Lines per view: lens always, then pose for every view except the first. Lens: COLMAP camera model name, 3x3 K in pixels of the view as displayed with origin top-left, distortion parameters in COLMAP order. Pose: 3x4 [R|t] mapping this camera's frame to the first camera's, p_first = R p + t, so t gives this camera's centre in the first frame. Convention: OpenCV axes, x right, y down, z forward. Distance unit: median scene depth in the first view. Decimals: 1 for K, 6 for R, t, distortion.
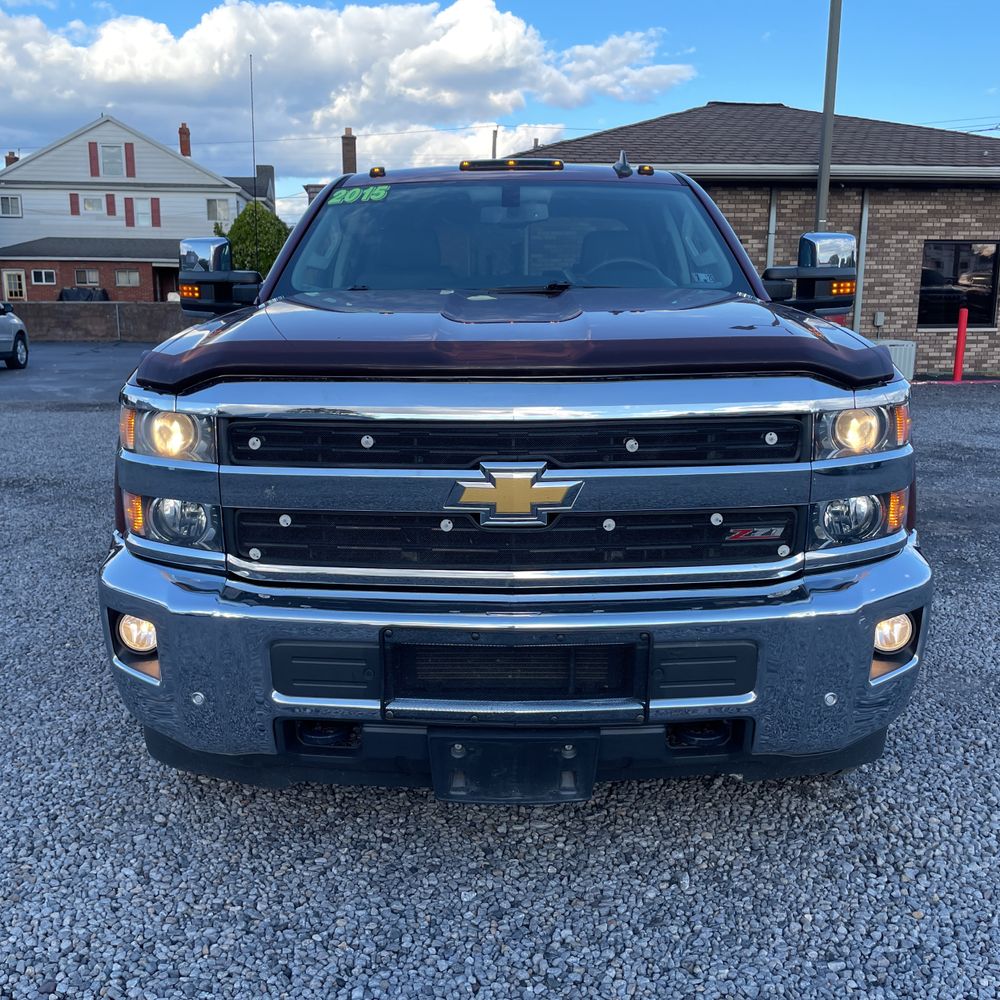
lens RADIAL K [[1008.0, 0, 500.2], [0, 1008.0, 495.7], [0, 0, 1]] dist [0.080761, -0.098567]
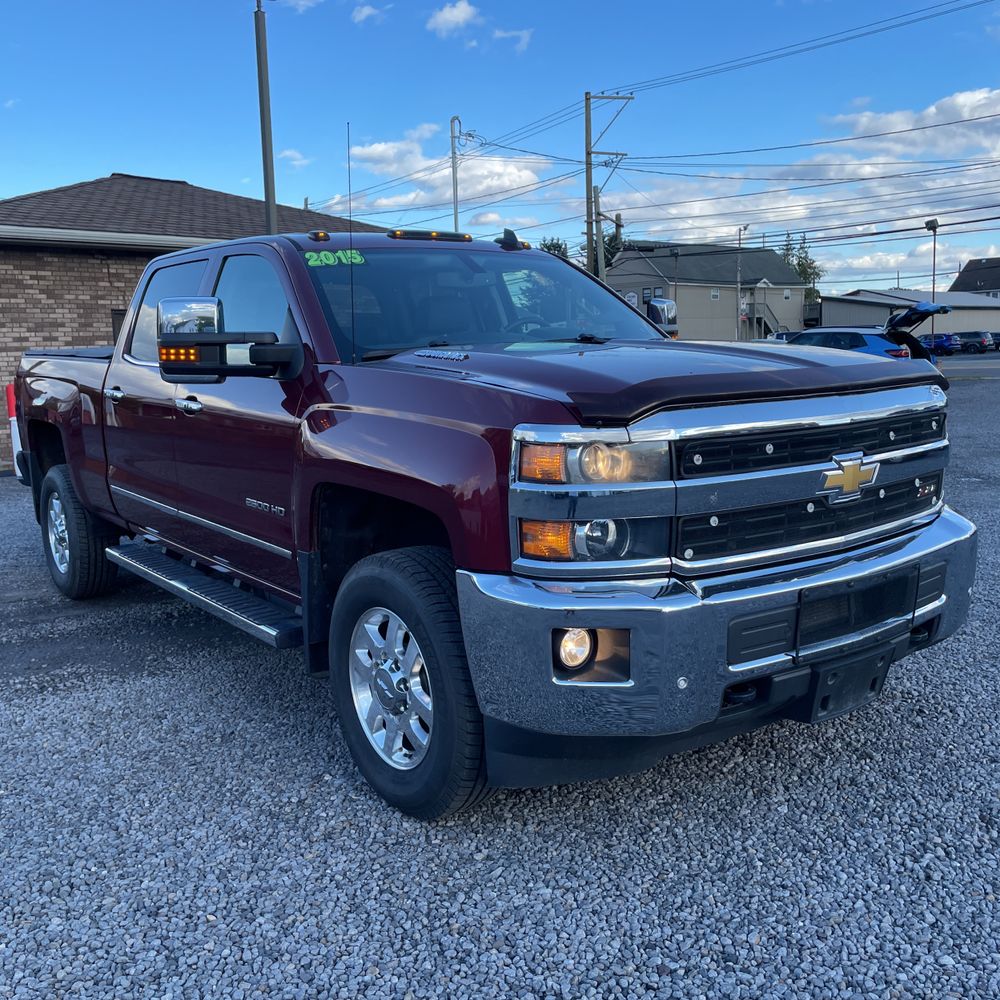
lens RADIAL K [[1004.6, 0, 500.0], [0, 1004.6, 500.0], [0, 0, 1]] dist [0.092199, -0.145808]
pose [[0.784249, -0.111297, 0.610382, -1.164053], [0.151628, 0.988330, -0.014608, -0.022002], [-0.601633, 0.104007, 0.791972, 0.196805]]
